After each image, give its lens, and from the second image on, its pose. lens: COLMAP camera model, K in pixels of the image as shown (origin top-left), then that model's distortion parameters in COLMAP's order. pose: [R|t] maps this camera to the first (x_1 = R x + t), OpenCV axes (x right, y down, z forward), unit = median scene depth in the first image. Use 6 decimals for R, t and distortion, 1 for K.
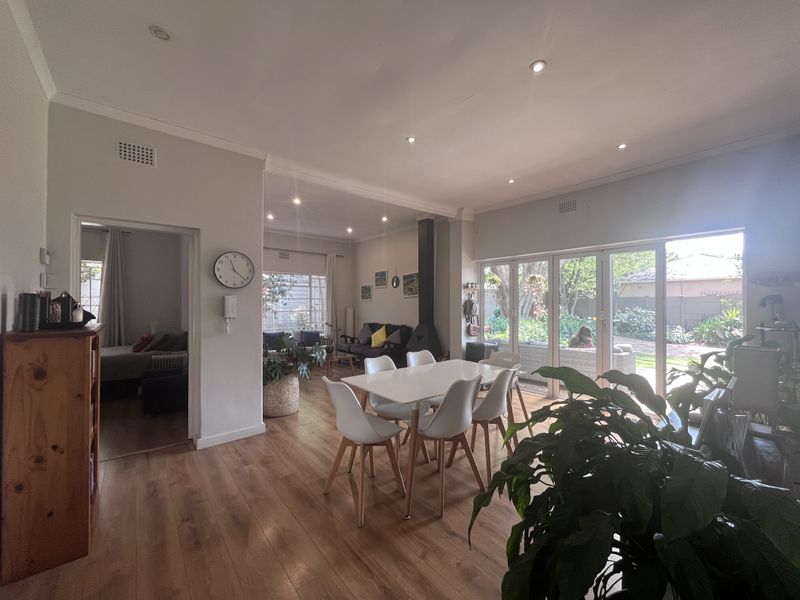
lens RADIAL K [[321.3, 0, 402.4], [0, 321.3, 304.8], [0, 0, 1]] dist [-0.002110, 0.000255]
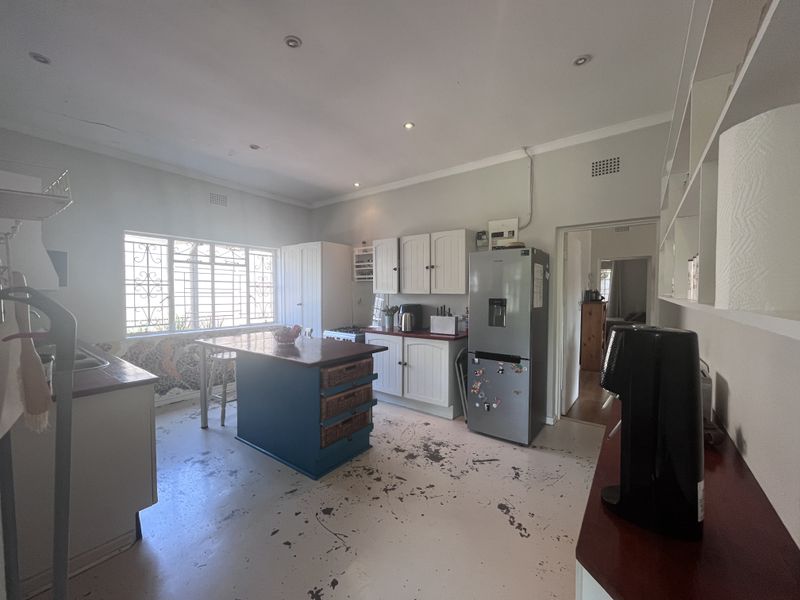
lens RADIAL K [[321.3, 0, 399.0], [0, 321.3, 302.5], [0, 0, 1]] dist [-0.002110, 0.000255]
pose [[0.223569, 0.032876, -0.974133, 0.735182], [-0.007471, 0.999459, 0.032016, -0.000911], [0.974659, 0.000120, 0.223694, -0.737847]]
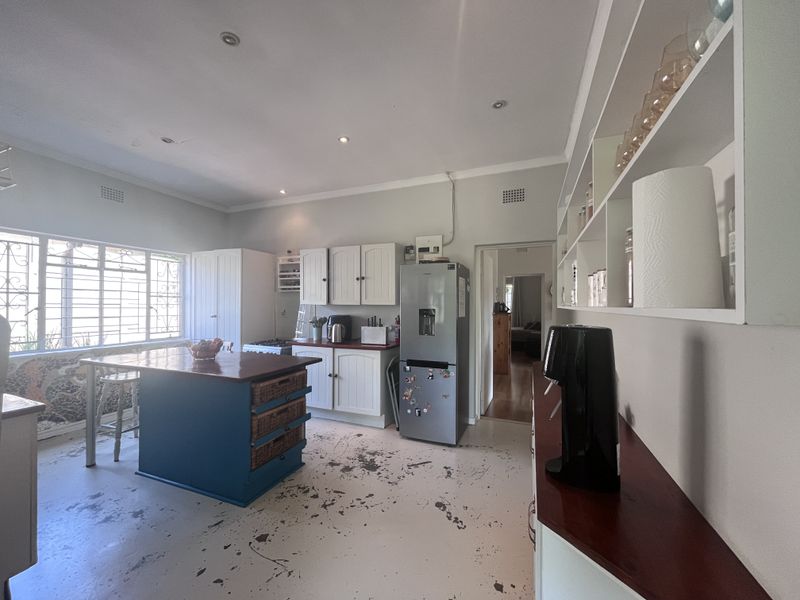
lens RADIAL K [[321.3, 0, 398.4], [0, 321.3, 302.4], [0, 0, 1]] dist [-0.002110, 0.000255]
pose [[0.457789, -0.003765, -0.889053, 0.735364], [-0.009191, 0.999918, -0.008967, 0.003890], [0.889013, 0.012276, 0.457717, -0.774286]]
